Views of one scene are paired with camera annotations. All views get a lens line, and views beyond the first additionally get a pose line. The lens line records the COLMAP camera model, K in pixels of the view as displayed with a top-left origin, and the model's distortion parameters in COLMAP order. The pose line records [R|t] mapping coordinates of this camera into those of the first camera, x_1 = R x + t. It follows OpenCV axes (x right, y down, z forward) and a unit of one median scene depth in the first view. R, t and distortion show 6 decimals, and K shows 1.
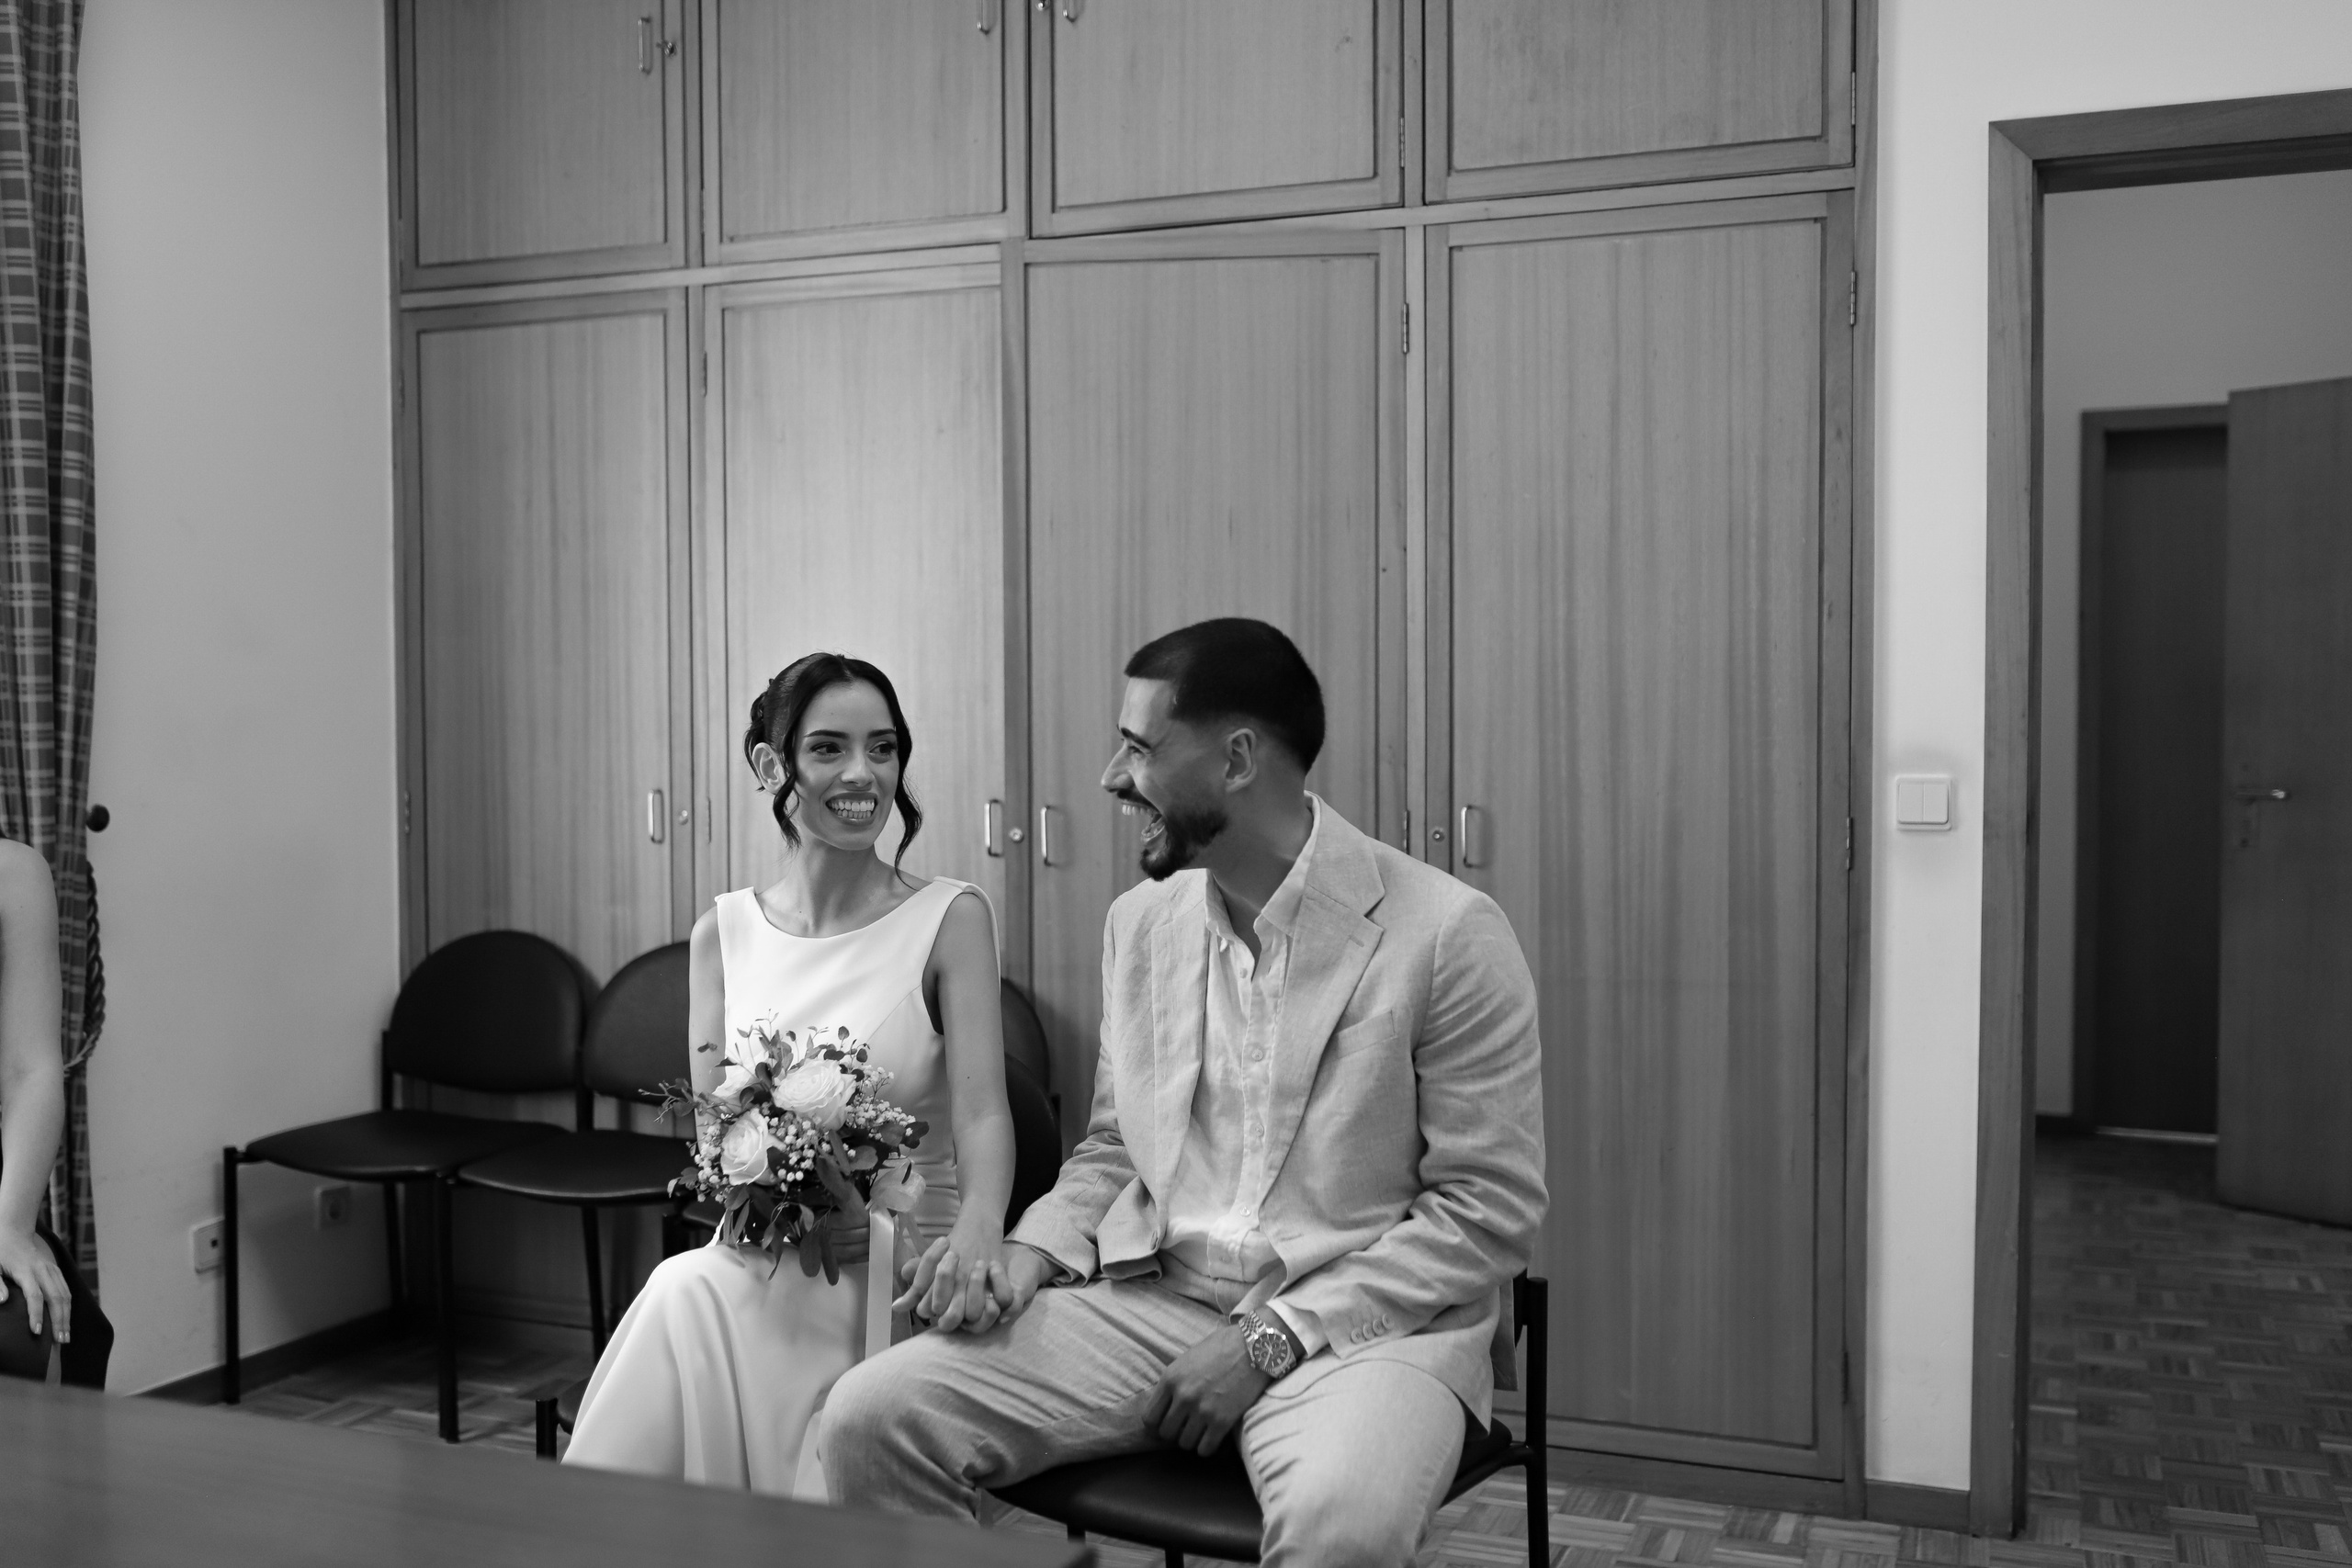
lens RADIAL K [[2248.9, 0, 1176.0], [0, 2248.9, 784.0], [0, 0, 1]] dist [-0.002137, 0.025785]
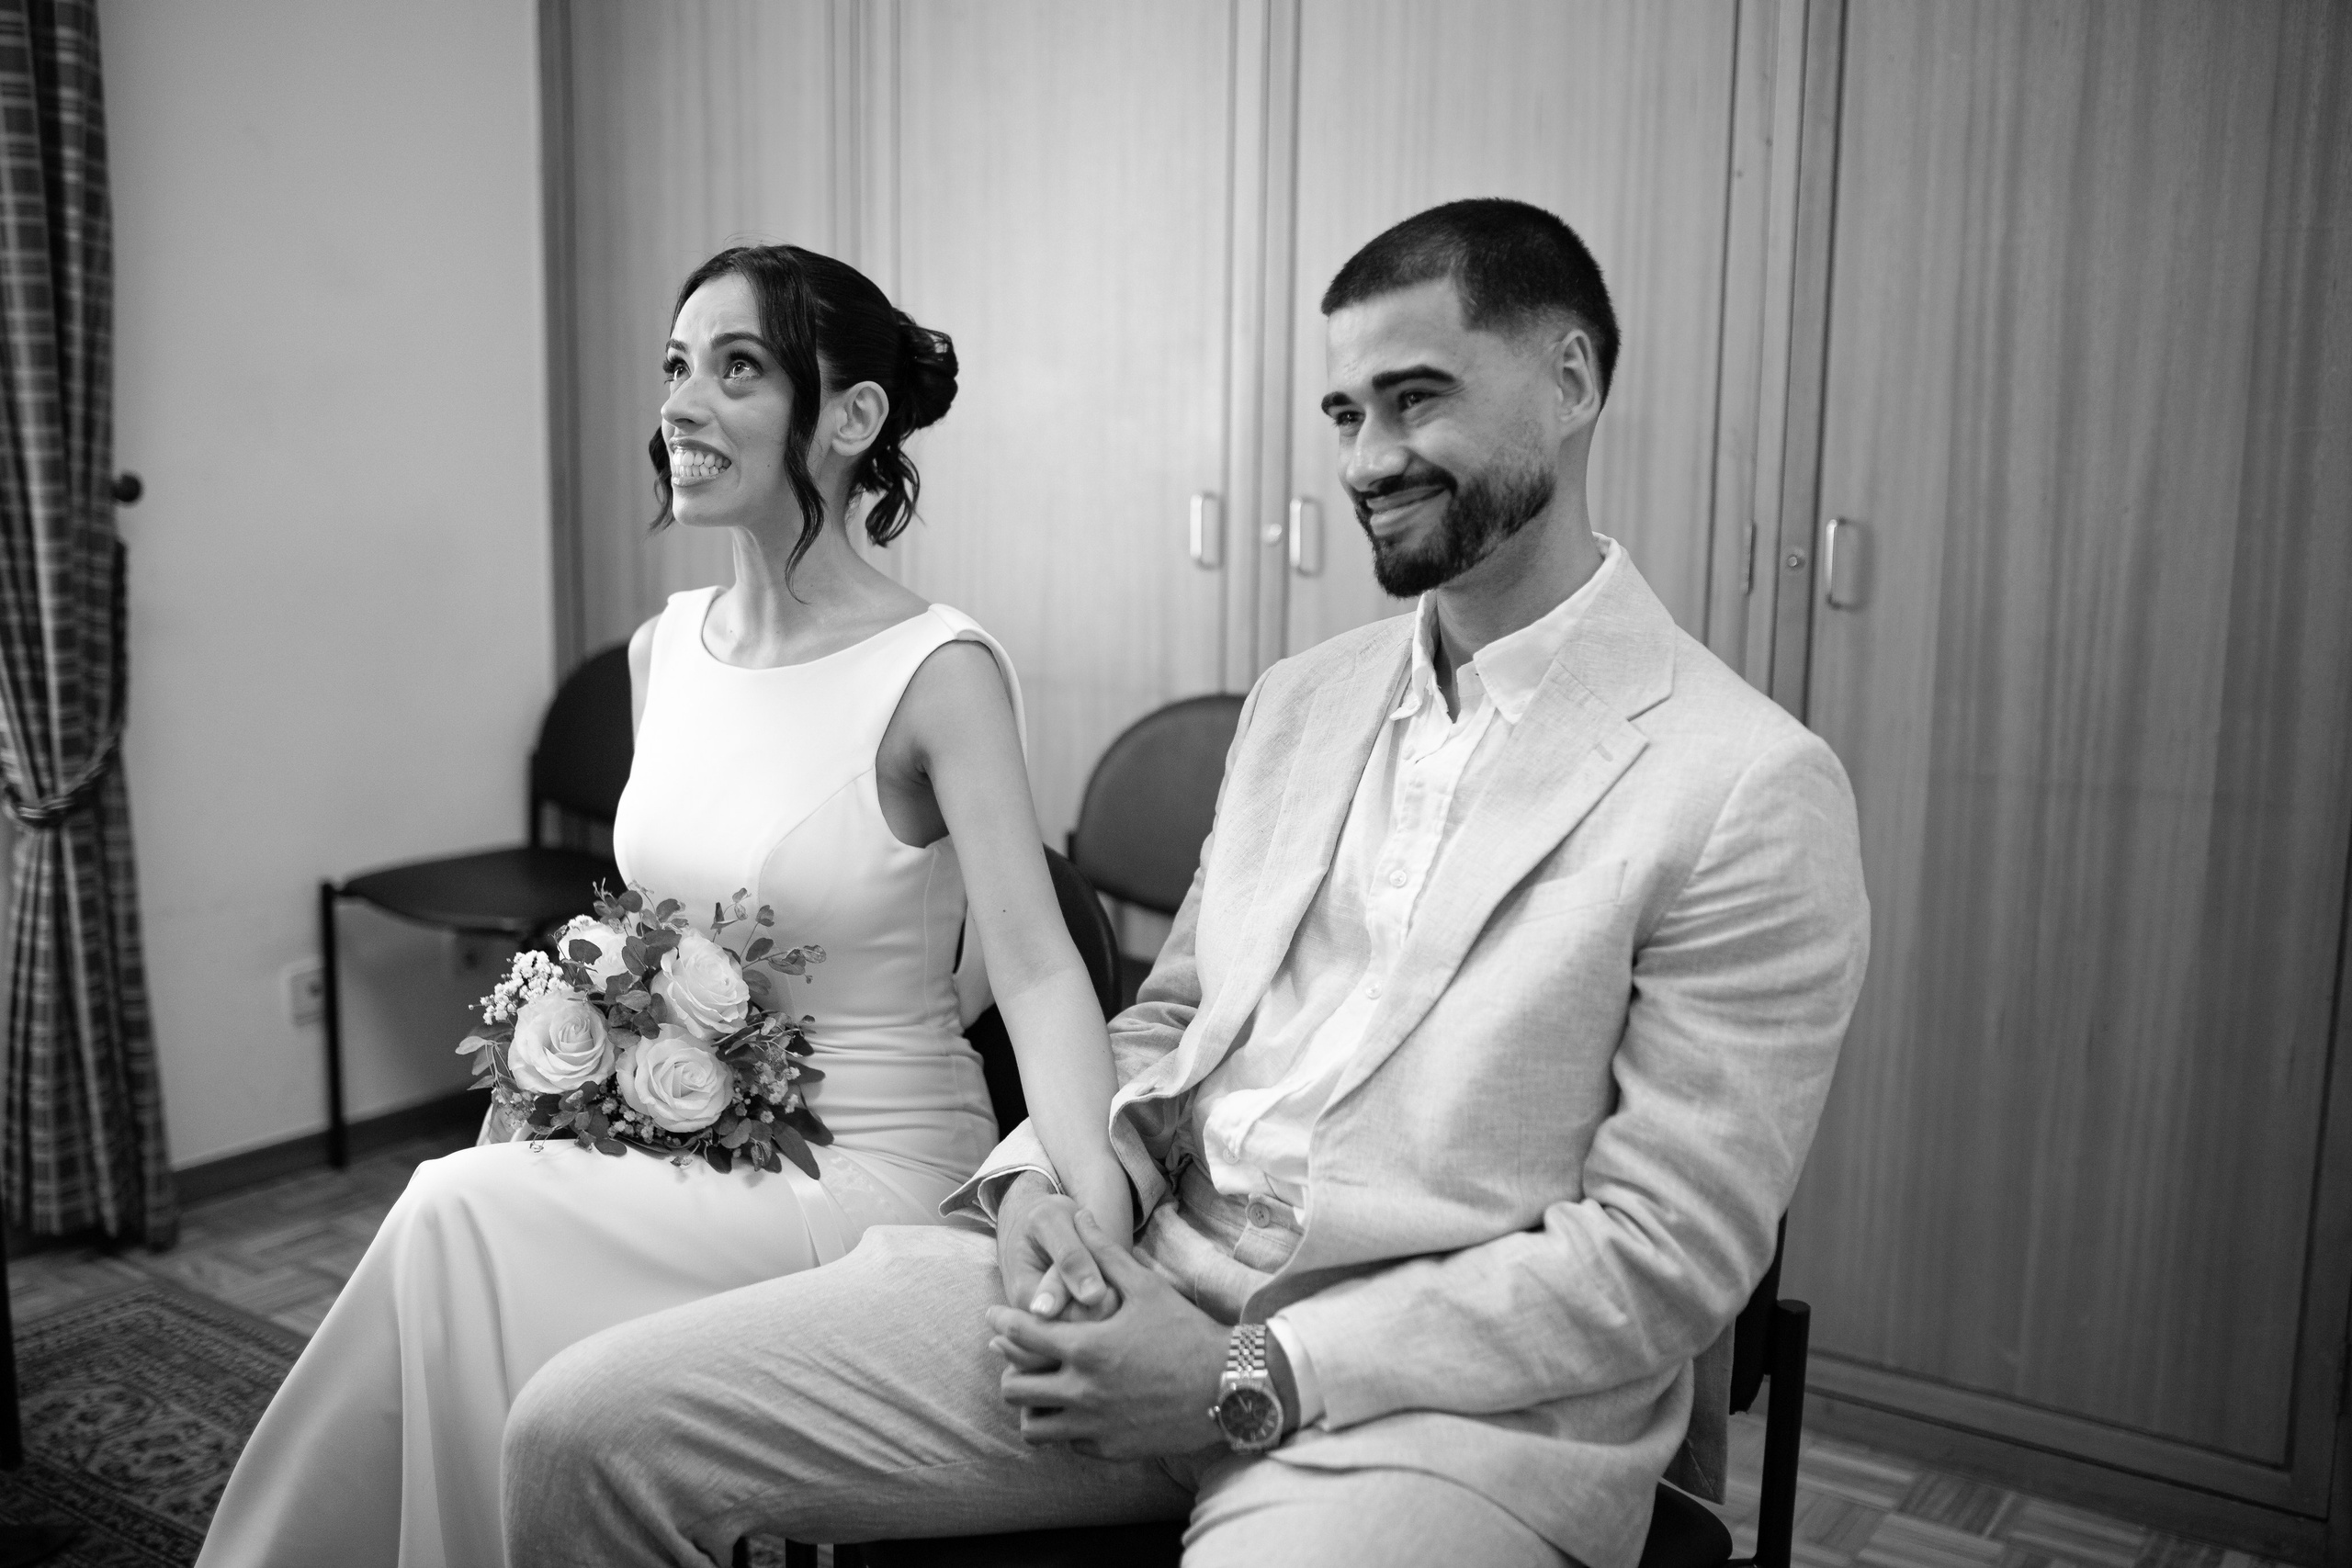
lens RADIAL K [[2268.0, 0, 1176.2], [0, 2268.0, 780.6], [0, 0, 1]] dist [-0.061815, 0.104885]
pose [[0.975061, 0.053672, -0.215351, 0.086135], [-0.025552, 0.991014, 0.131296, 0.003571], [0.220463, -0.122519, 0.967670, 0.275771]]
